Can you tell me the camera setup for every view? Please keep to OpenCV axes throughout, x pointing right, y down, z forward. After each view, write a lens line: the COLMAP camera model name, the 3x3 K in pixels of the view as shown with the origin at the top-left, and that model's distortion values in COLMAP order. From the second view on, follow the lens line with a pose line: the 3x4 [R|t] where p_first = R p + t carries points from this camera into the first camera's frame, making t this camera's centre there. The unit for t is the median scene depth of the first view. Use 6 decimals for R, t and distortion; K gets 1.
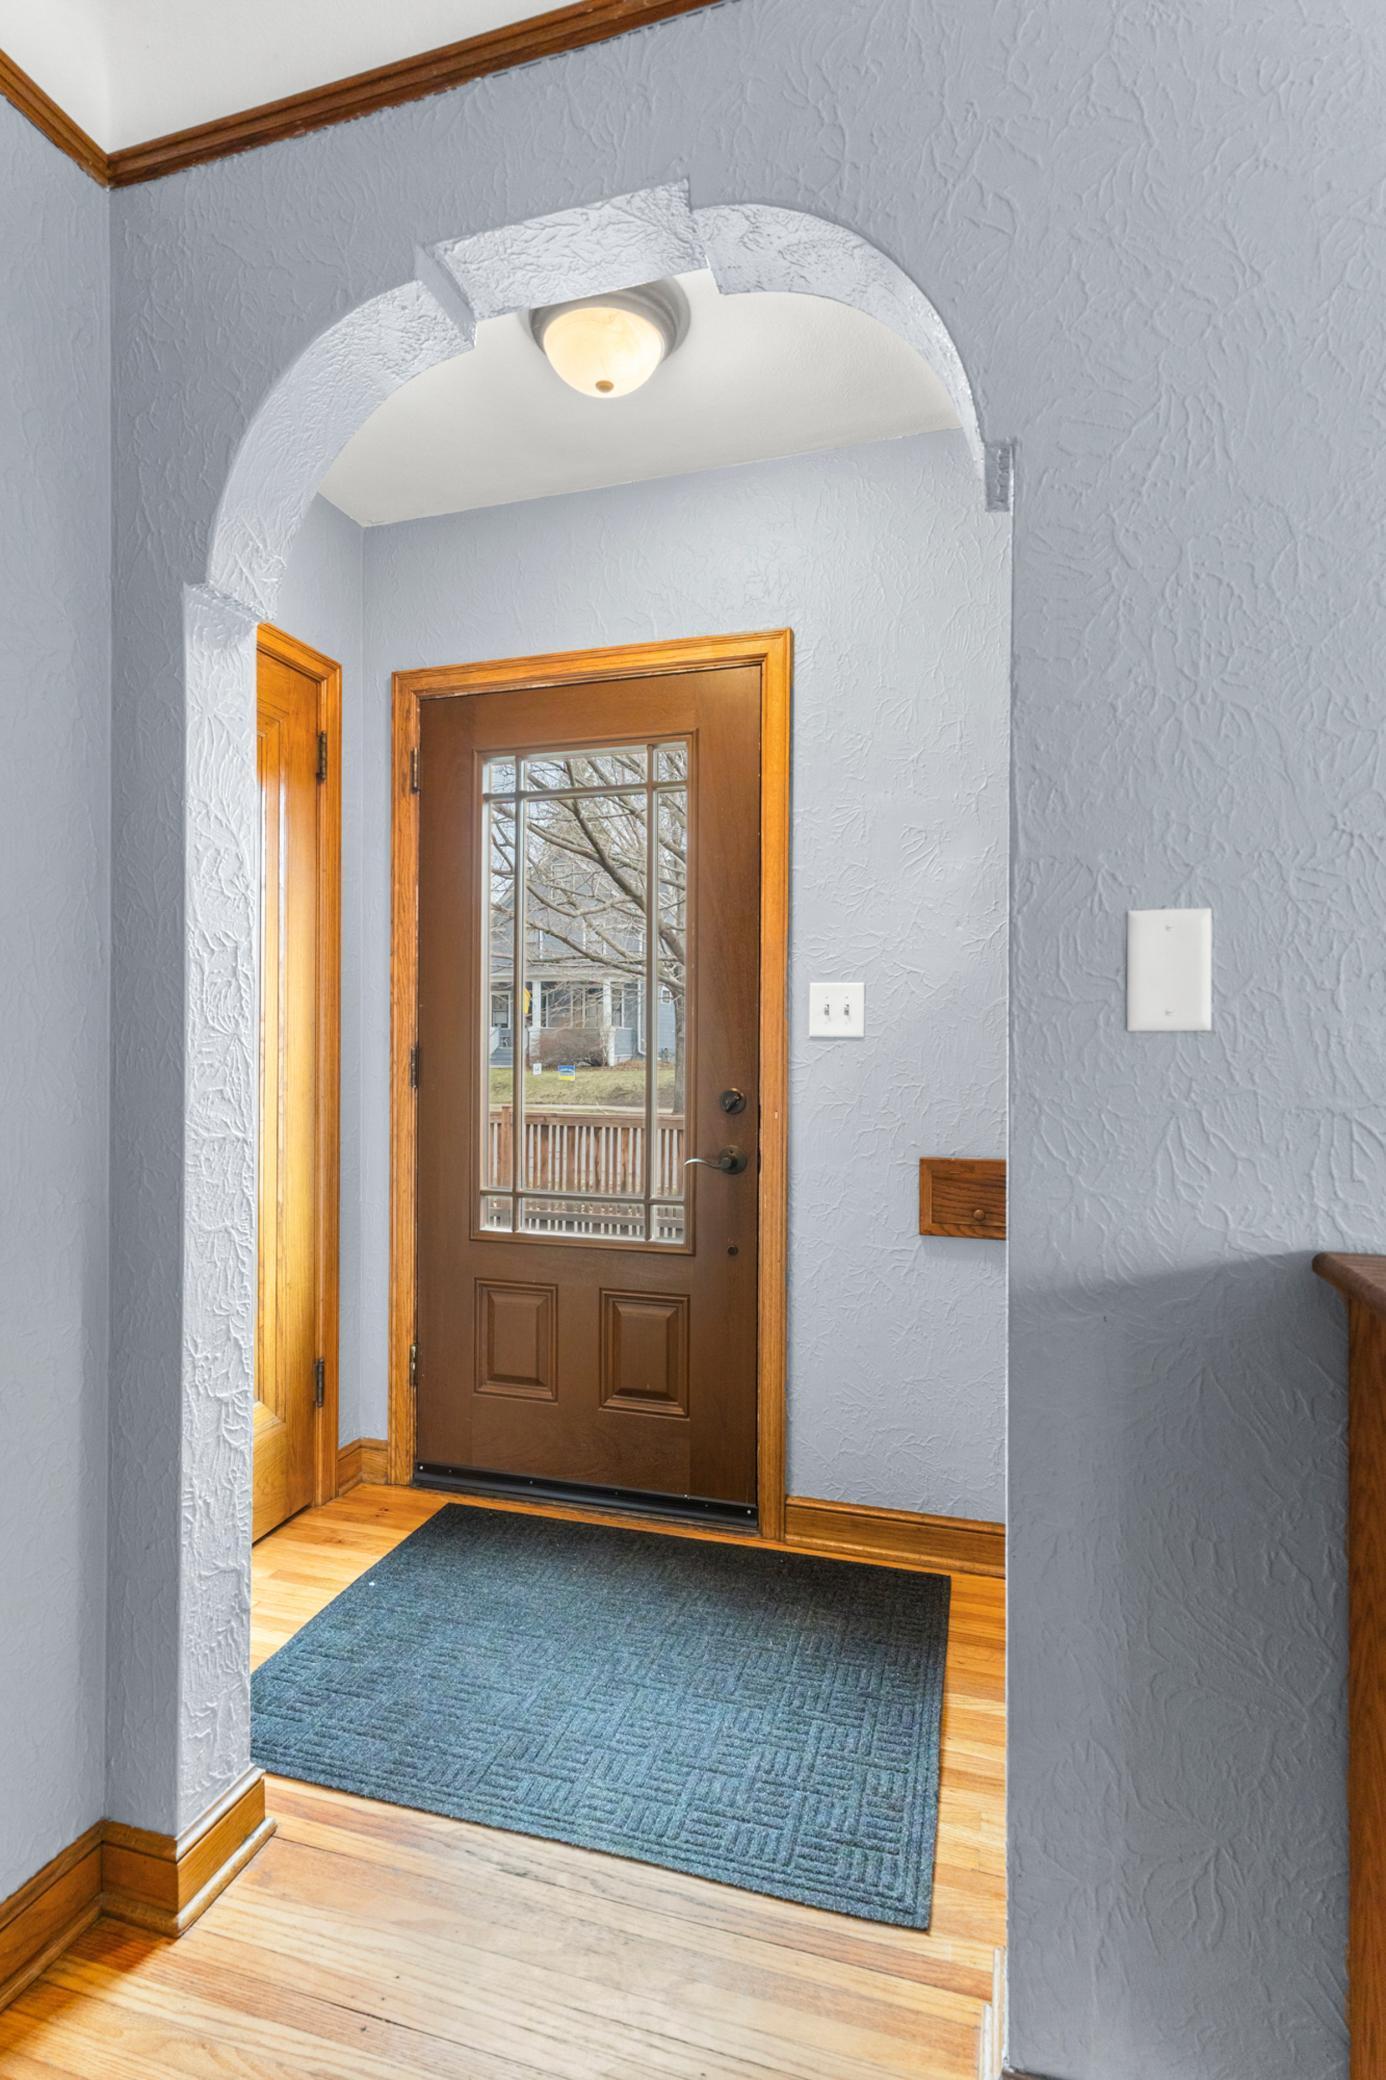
lens RADIAL K [[1021.2, 0, 694.9], [0, 1021.2, 1053.2], [0, 0, 1]] dist [0.024828, -0.000018]
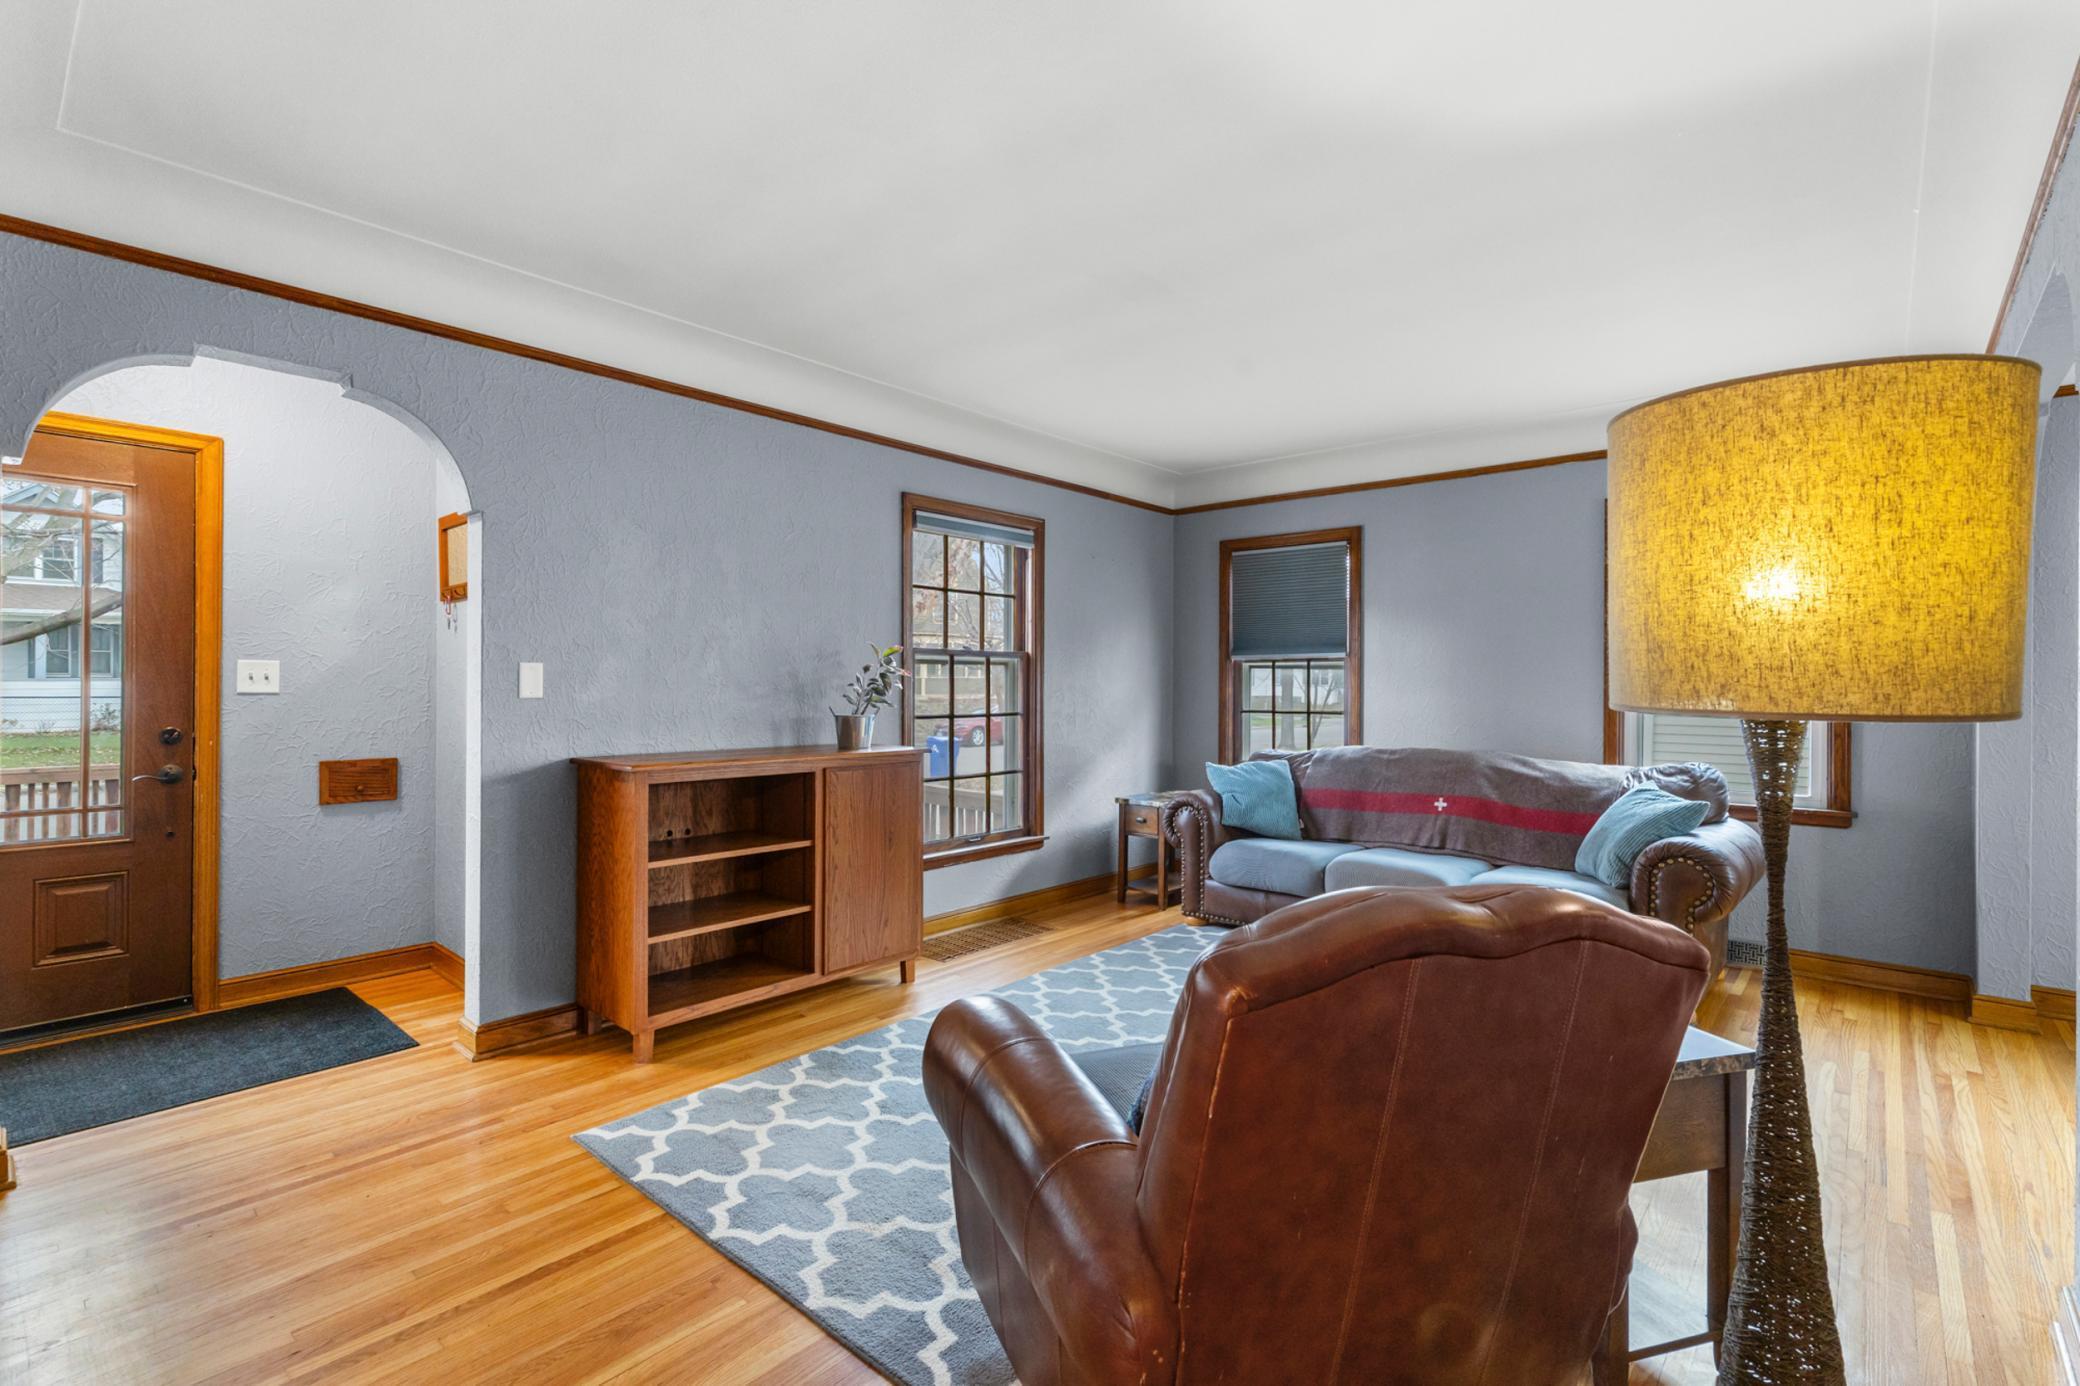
lens RADIAL K [[955.3, 0, 1045.3], [0, 955.3, 688.5], [0, 0, 1]] dist [-0.000443, 0.000489]
pose [[0.420509, -0.008176, 0.907252, -0.720489], [0.001794, 0.999965, 0.008180, -0.033358], [-0.907287, -0.001812, 0.420509, -0.798152]]
